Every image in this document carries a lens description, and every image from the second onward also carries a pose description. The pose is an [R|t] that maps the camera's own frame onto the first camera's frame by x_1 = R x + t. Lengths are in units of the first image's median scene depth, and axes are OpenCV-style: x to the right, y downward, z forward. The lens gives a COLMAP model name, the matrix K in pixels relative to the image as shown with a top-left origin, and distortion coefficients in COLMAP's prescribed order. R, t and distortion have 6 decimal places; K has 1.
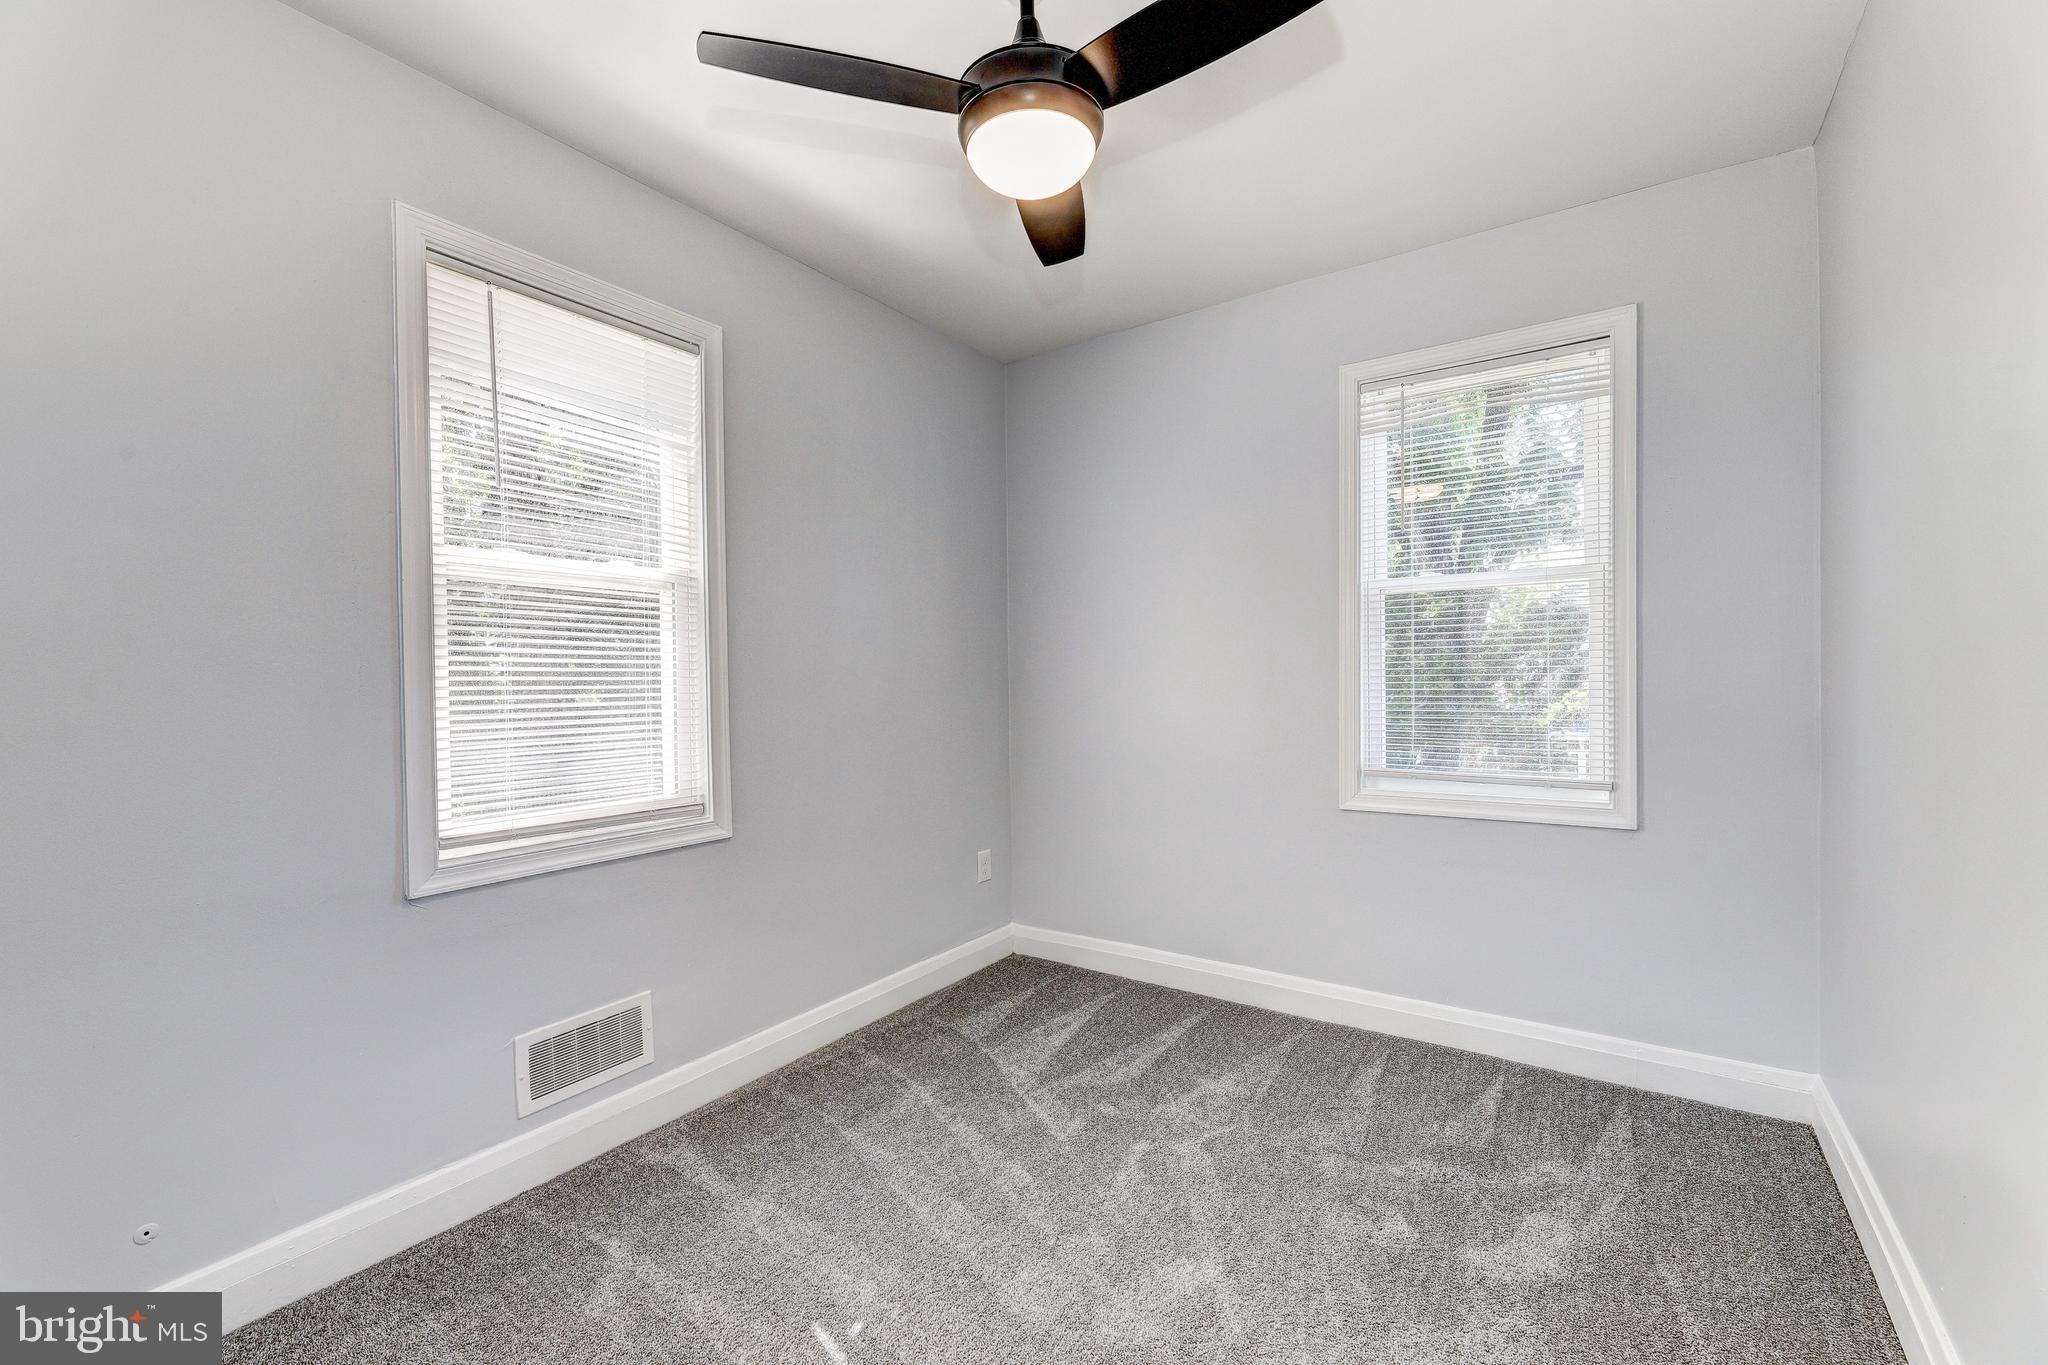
lens RADIAL K [[862.8, 0, 1013.8], [0, 862.8, 684.9], [0, 0, 1]] dist [0.003679, -0.004892]
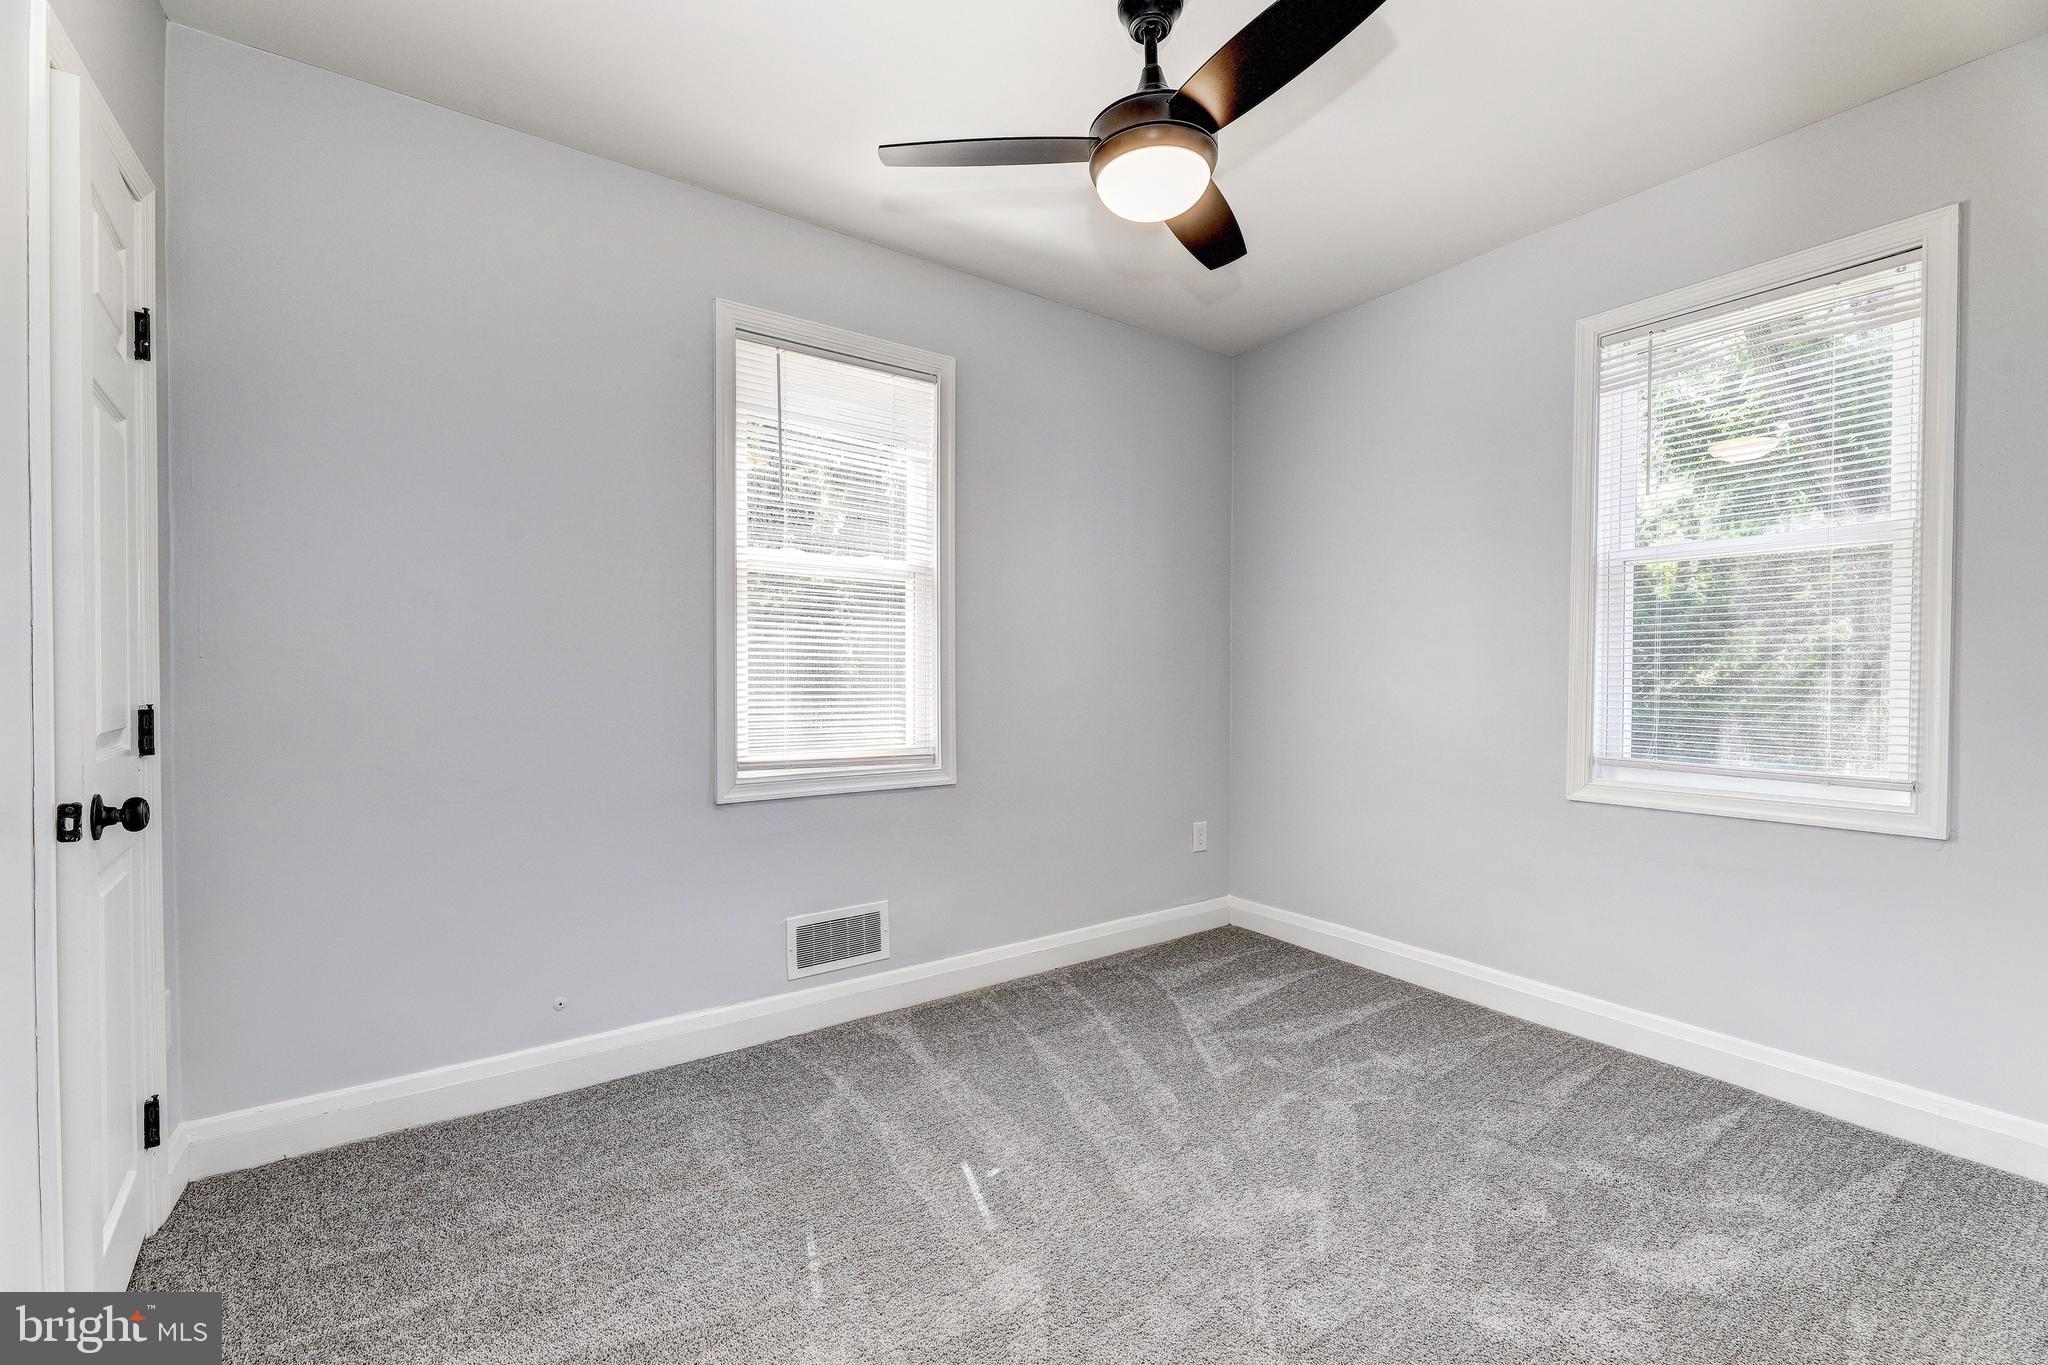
lens RADIAL K [[862.8, 0, 1013.8], [0, 862.8, 684.9], [0, 0, 1]] dist [0.003679, -0.004892]
pose [[0.932960, 0.019536, -0.359448, 0.193694], [-0.018754, 0.999808, 0.005664, 0.033958], [0.359490, 0.001457, 0.933148, -0.097326]]
